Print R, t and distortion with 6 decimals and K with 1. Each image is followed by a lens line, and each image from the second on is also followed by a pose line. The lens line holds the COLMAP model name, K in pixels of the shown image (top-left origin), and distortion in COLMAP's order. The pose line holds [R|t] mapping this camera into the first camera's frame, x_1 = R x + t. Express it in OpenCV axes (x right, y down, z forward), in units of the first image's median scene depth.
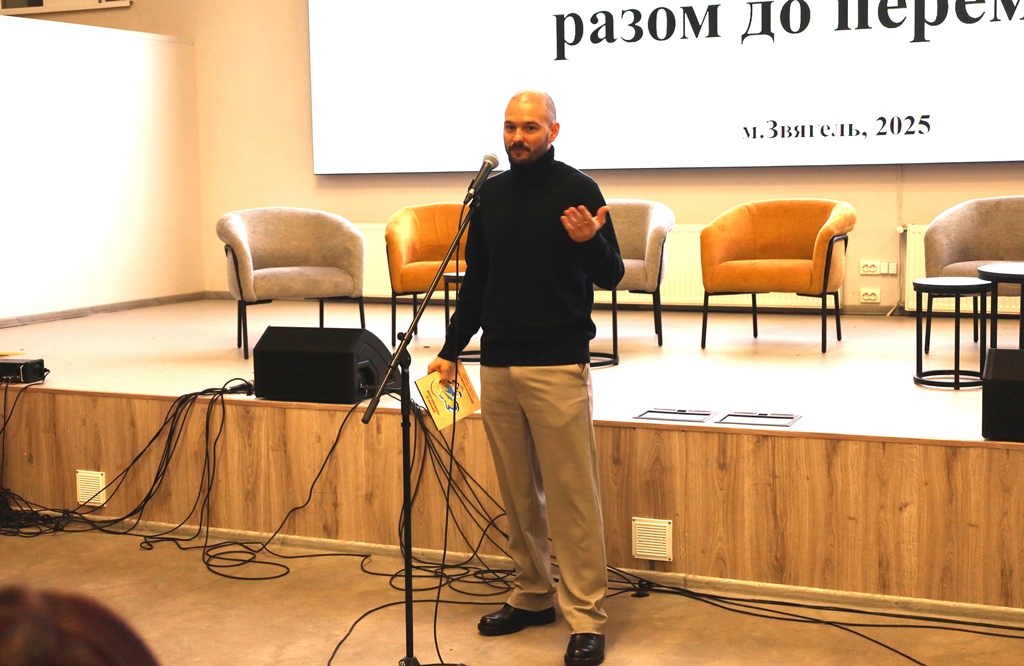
lens RADIAL K [[1489.5, 0, 514.4], [0, 1489.5, 325.9], [0, 0, 1]] dist [0.011638, 0.000000]
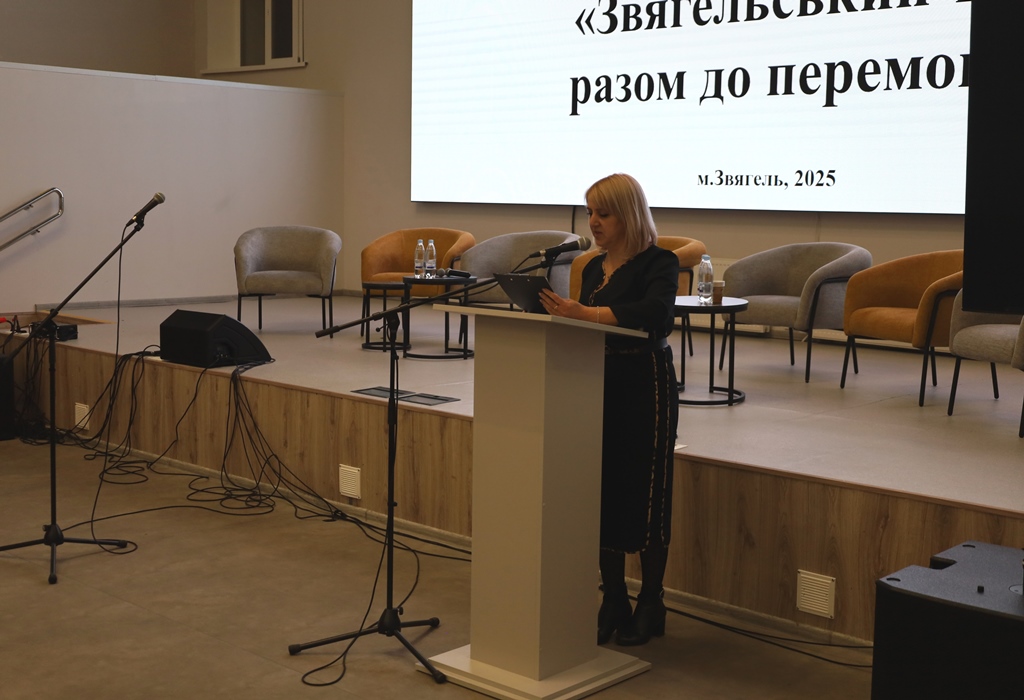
lens RADIAL K [[1354.2, 0, 515.0], [0, 1354.2, 353.3], [0, 0, 1]] dist [-0.007962, 0.000000]
pose [[0.945532, 0.072545, -0.317344, 0.458972], [-0.068573, 0.997365, 0.023685, -0.009001], [0.318226, -0.000634, 0.948015, -0.086833]]
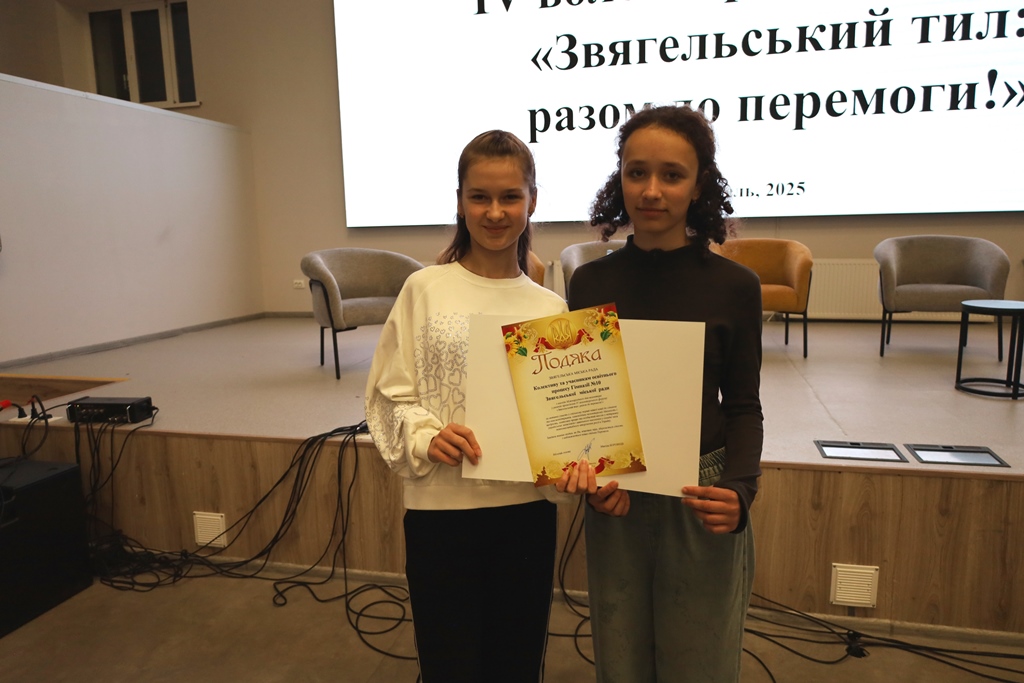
lens RADIAL K [[703.7, 0, 518.0], [0, 703.7, 346.8], [0, 0, 1]] dist [-0.010629, 0.005183]
pose [[0.981515, -0.032228, 0.188654, -0.148730], [0.022895, 0.998413, 0.051448, -0.028193], [-0.190013, -0.046178, 0.980695, 0.452722]]
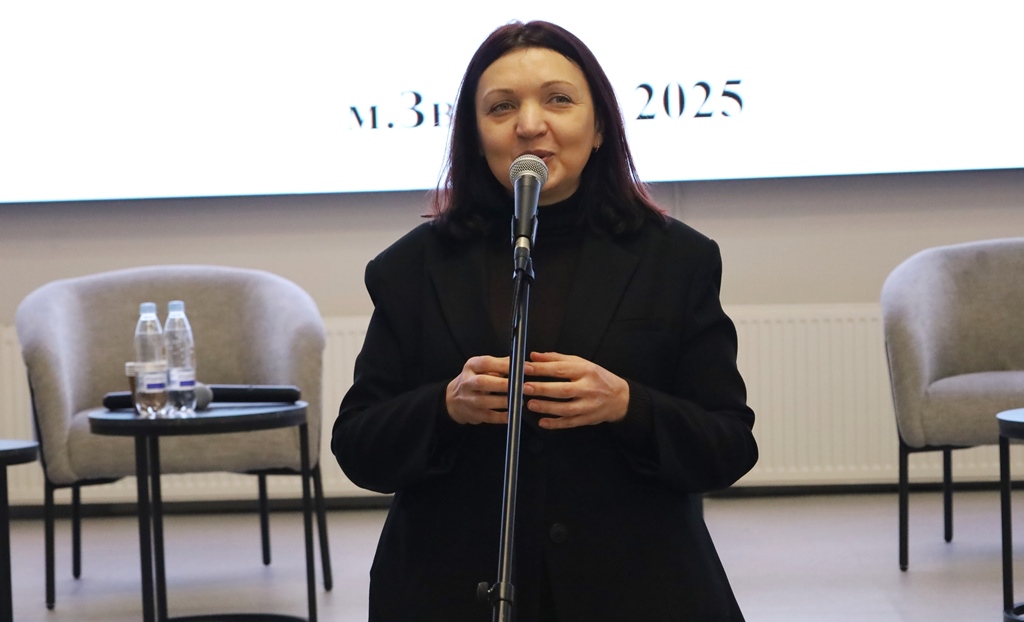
lens RADIAL K [[3194.2, 0, 509.4], [0, 3194.2, 308.5], [0, 0, 1]] dist [-0.040001, 0.000000]
pose [[0.918732, -0.029593, 0.393771, -0.238306], [0.058095, 0.996467, -0.060657, -0.010282], [-0.390585, 0.078603, 0.917205, 0.101045]]
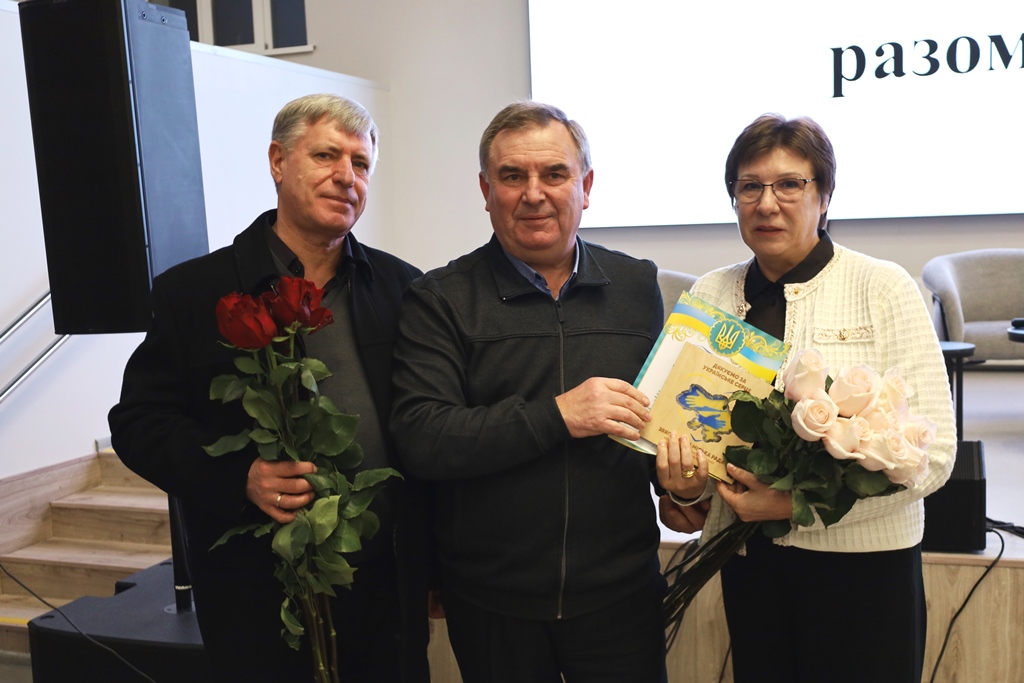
lens RADIAL K [[1190.9, 0, 533.6], [0, 1190.9, 349.9], [0, 0, 1]] dist [0.018341, 0.000000]
pose [[0.995099, -0.026553, 0.095255, -0.296054], [0.026907, 0.999635, -0.002438, -0.037048], [-0.095155, 0.004989, 0.995450, 0.386397]]
